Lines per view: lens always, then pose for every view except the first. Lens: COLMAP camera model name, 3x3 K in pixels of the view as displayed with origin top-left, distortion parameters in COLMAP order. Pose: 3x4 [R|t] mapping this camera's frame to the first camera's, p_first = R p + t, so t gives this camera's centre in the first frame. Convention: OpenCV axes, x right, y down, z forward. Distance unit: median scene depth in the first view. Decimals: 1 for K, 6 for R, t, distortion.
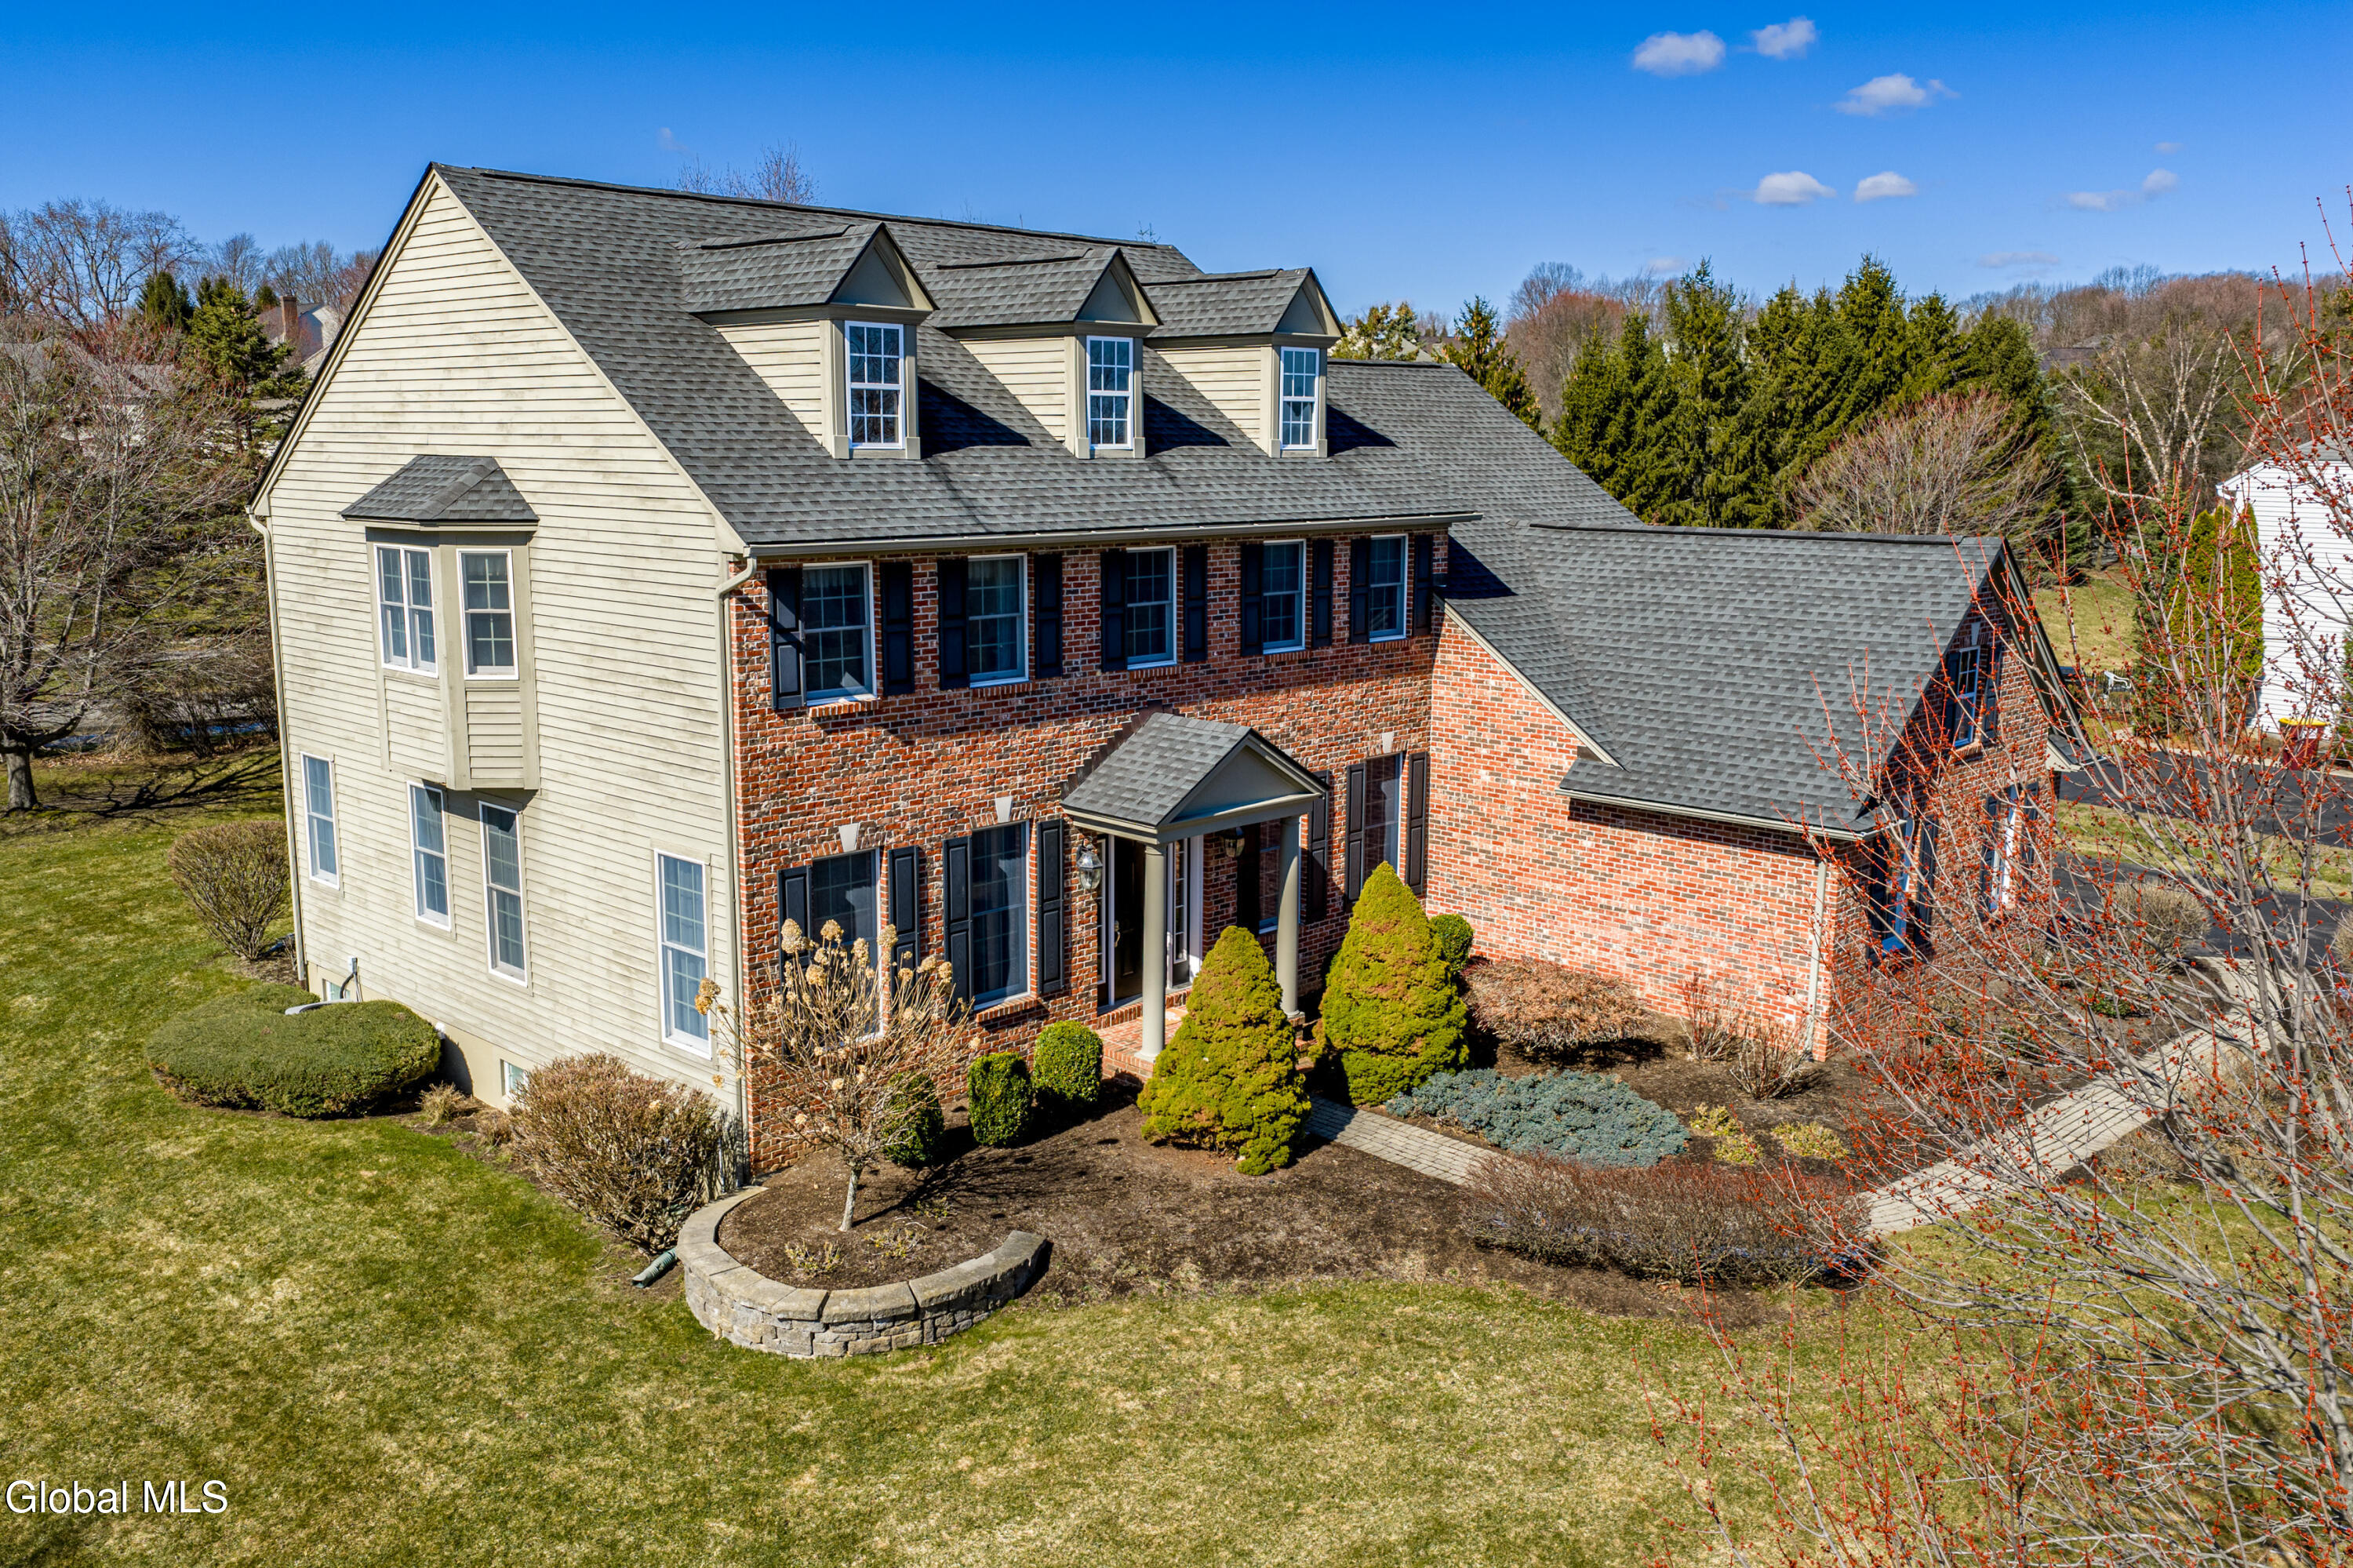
lens RADIAL K [[1943.6, 0, 1177.3], [0, 1943.6, 786.7], [0, 0, 1]] dist [0.030744, -0.000088]
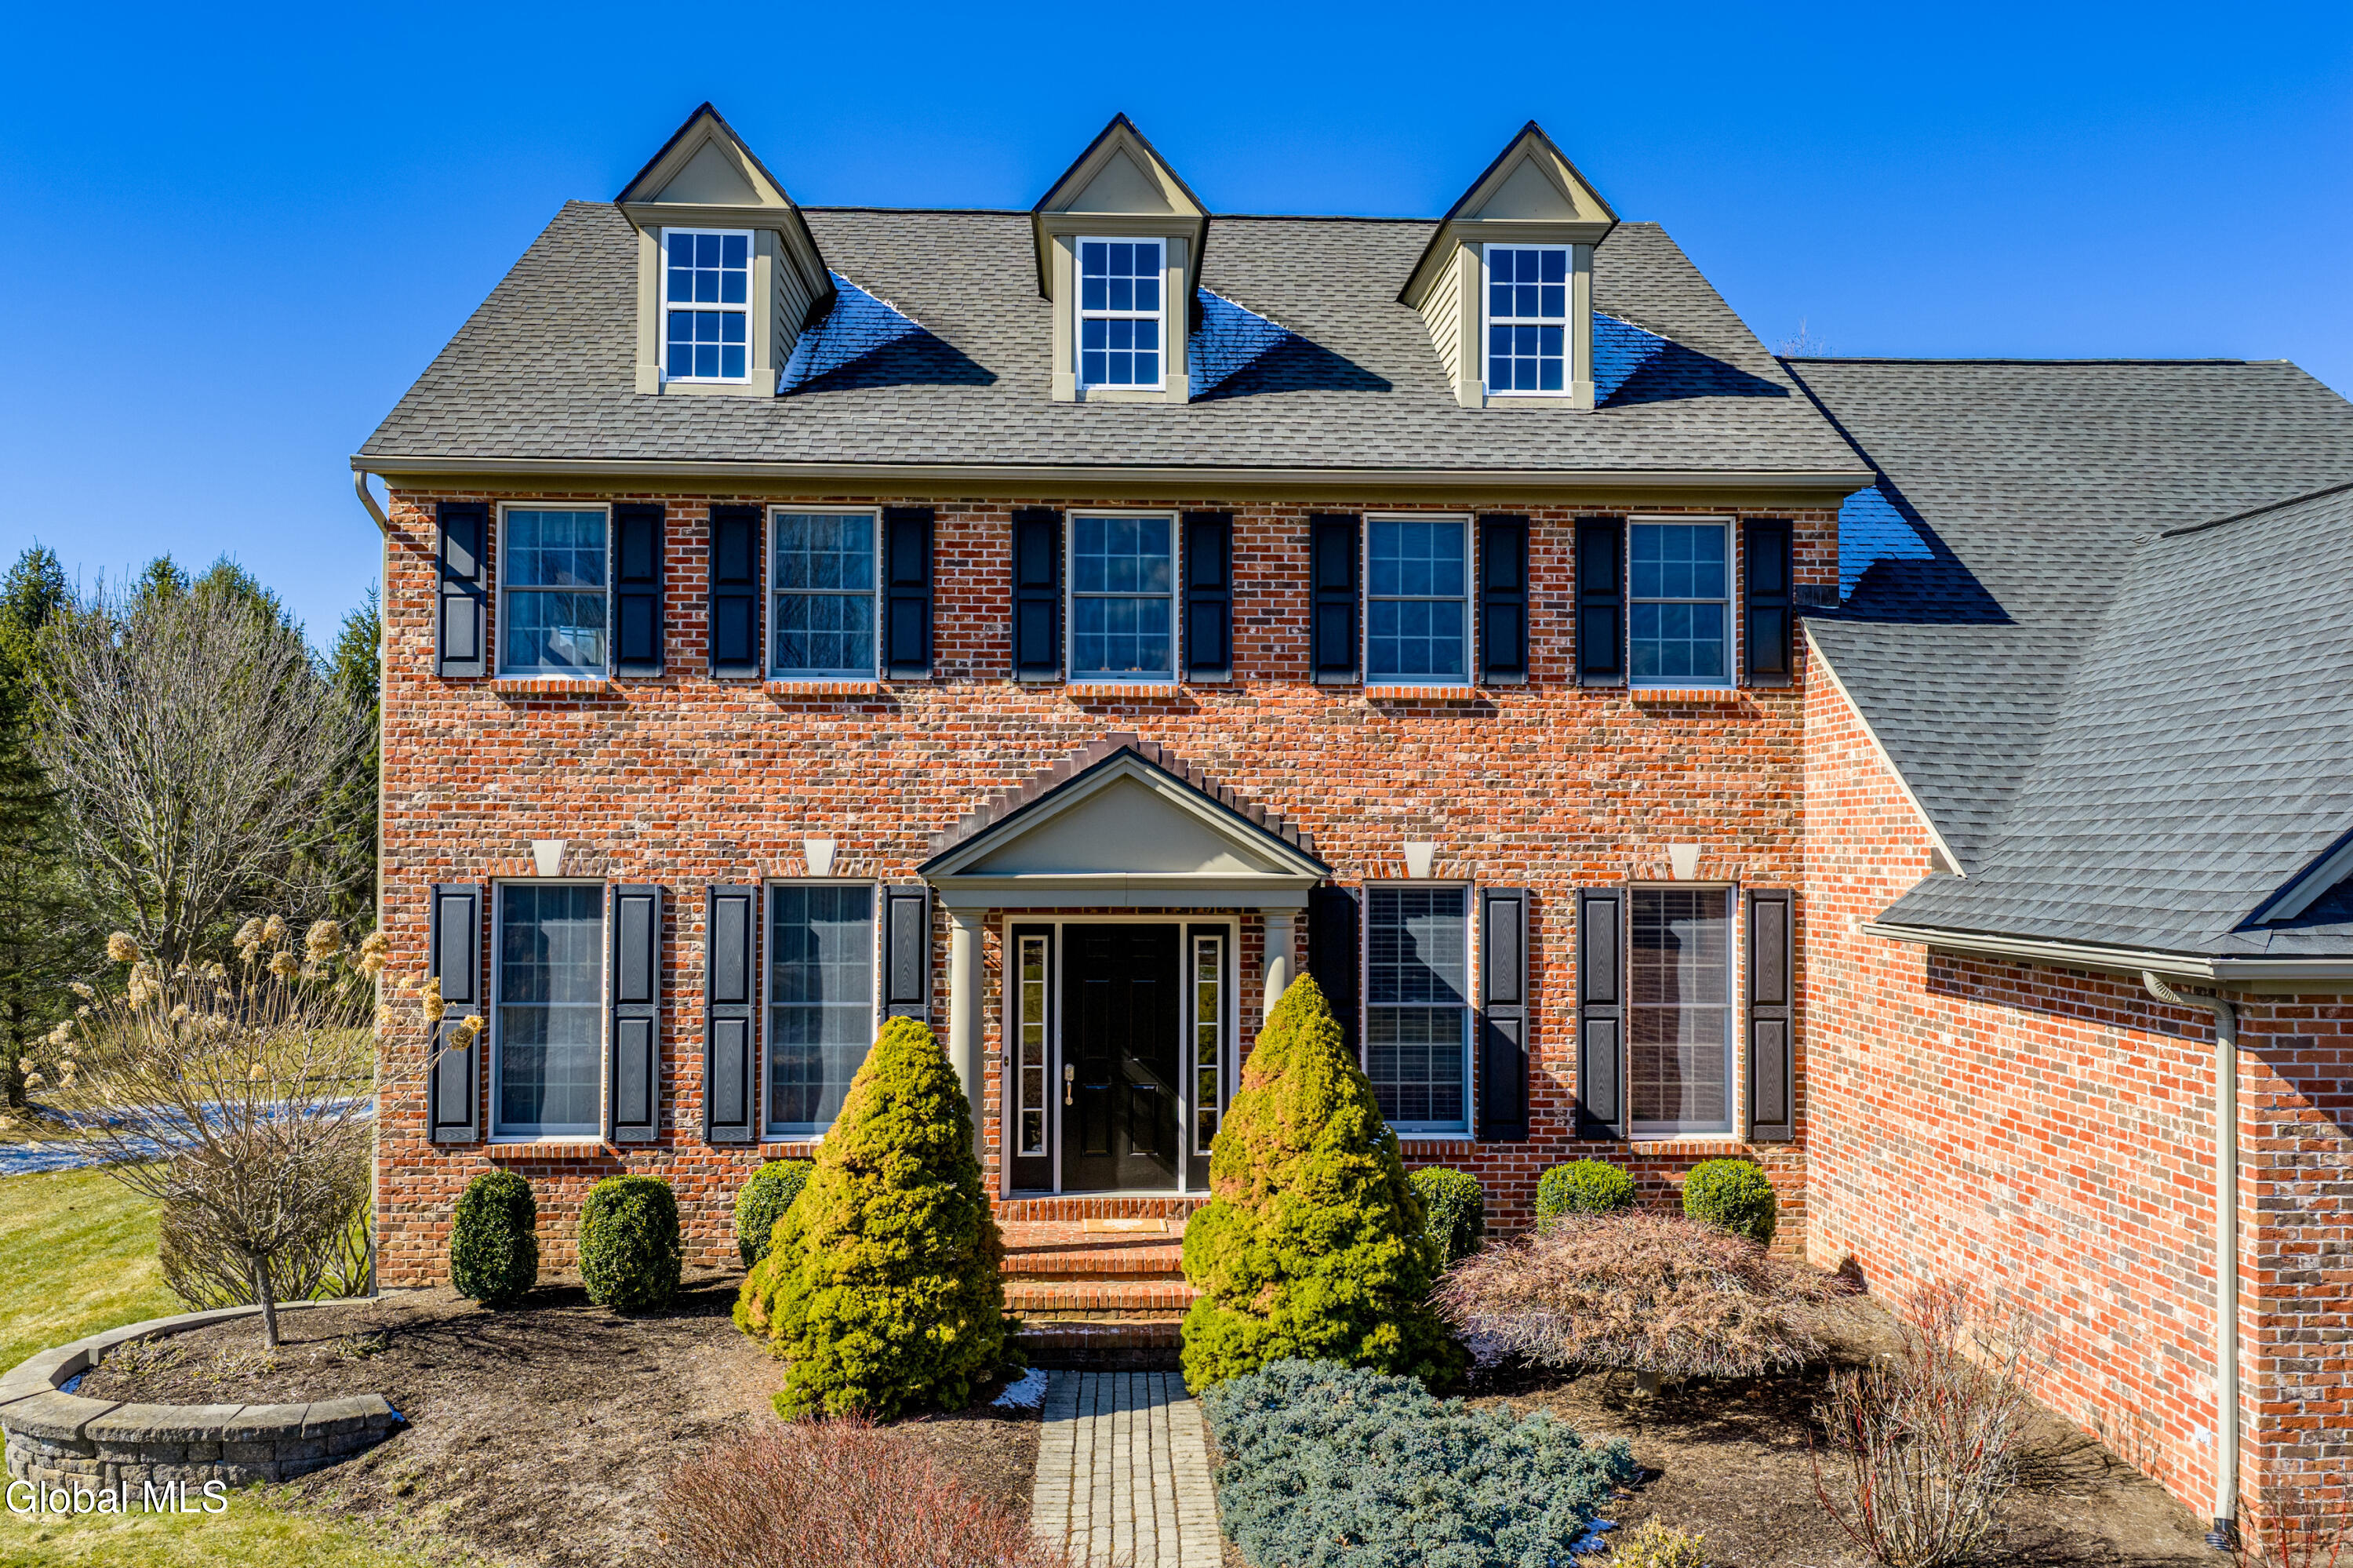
lens RADIAL K [[1943.6, 0, 1171.1], [0, 1943.6, 790.8], [0, 0, 1]] dist [0.030744, -0.000088]
pose [[0.720731, -0.022250, -0.692857, 0.501783], [-0.123197, 0.979463, -0.159606, 0.086392], [0.682180, 0.200391, 0.703189, 0.582581]]
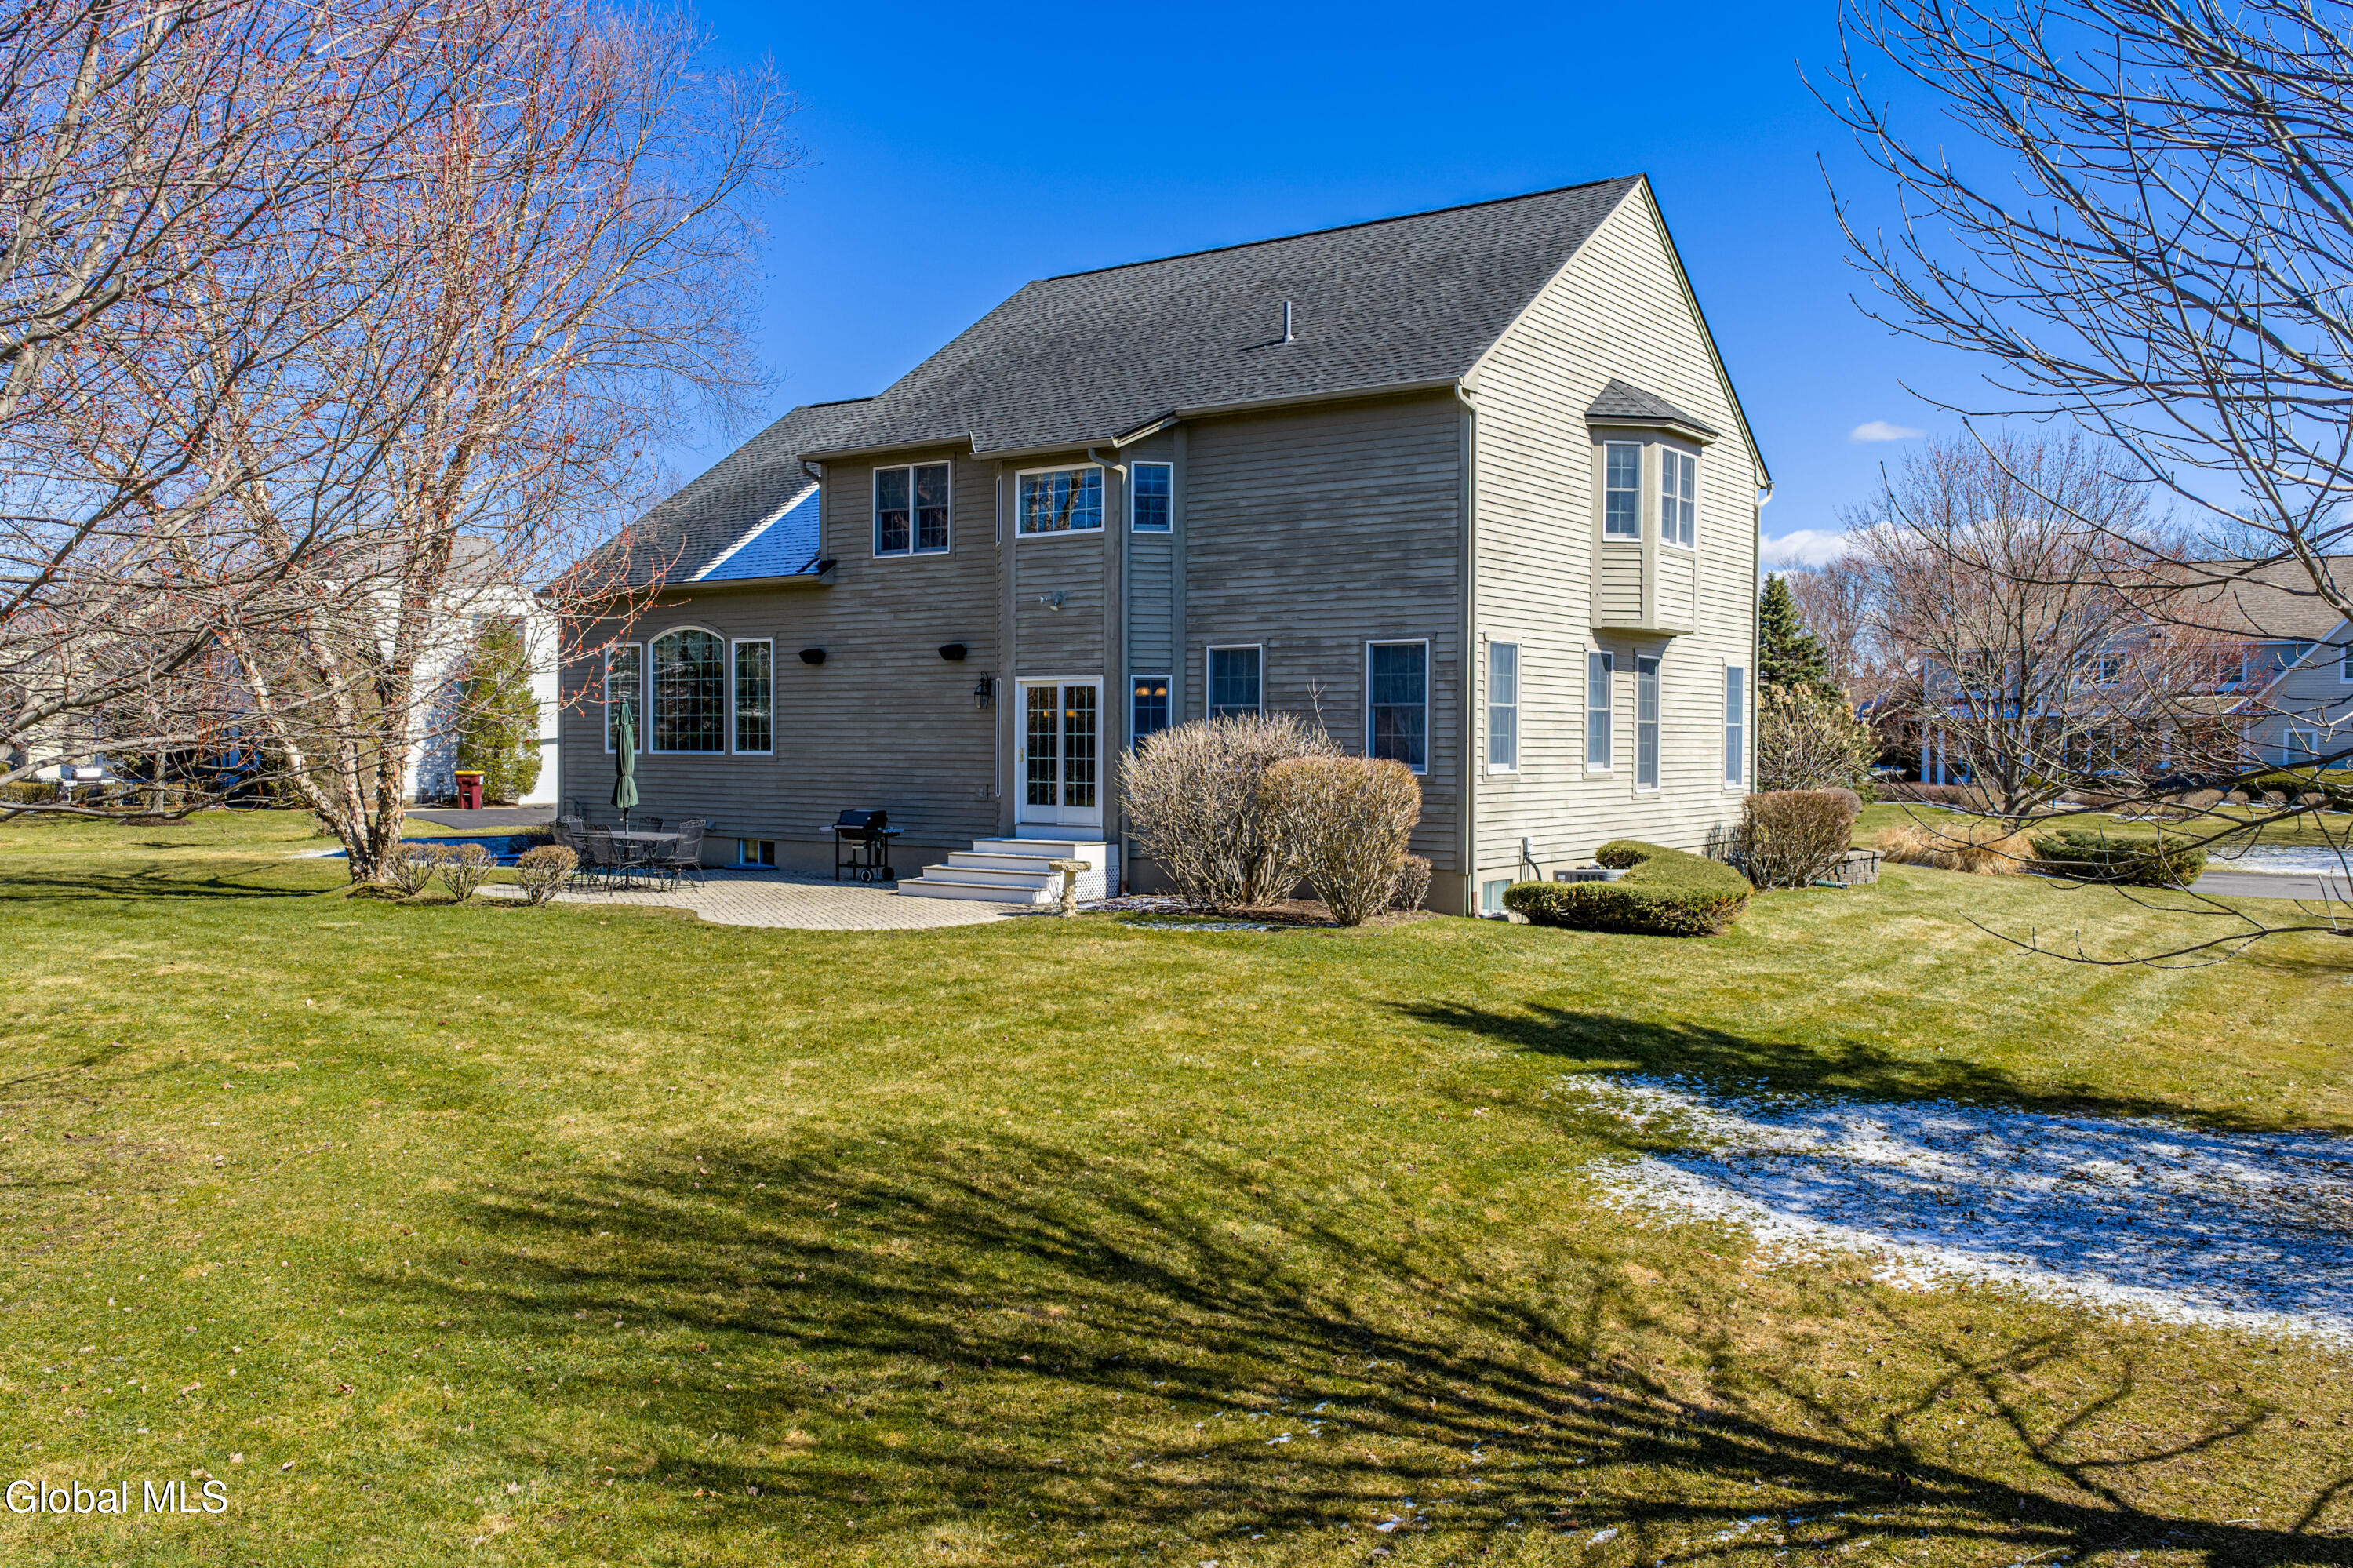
lens RADIAL K [[1943.6, 0, 1163.7], [0, 1943.6, 776.0], [0, 0, 1]] dist [0.030744, -0.000088]
pose [[-0.145078, -0.024731, 0.989111, -1.665652], [0.168180, 0.984524, 0.049284, -0.031130], [-0.975022, 0.173499, -0.138674, 1.589825]]
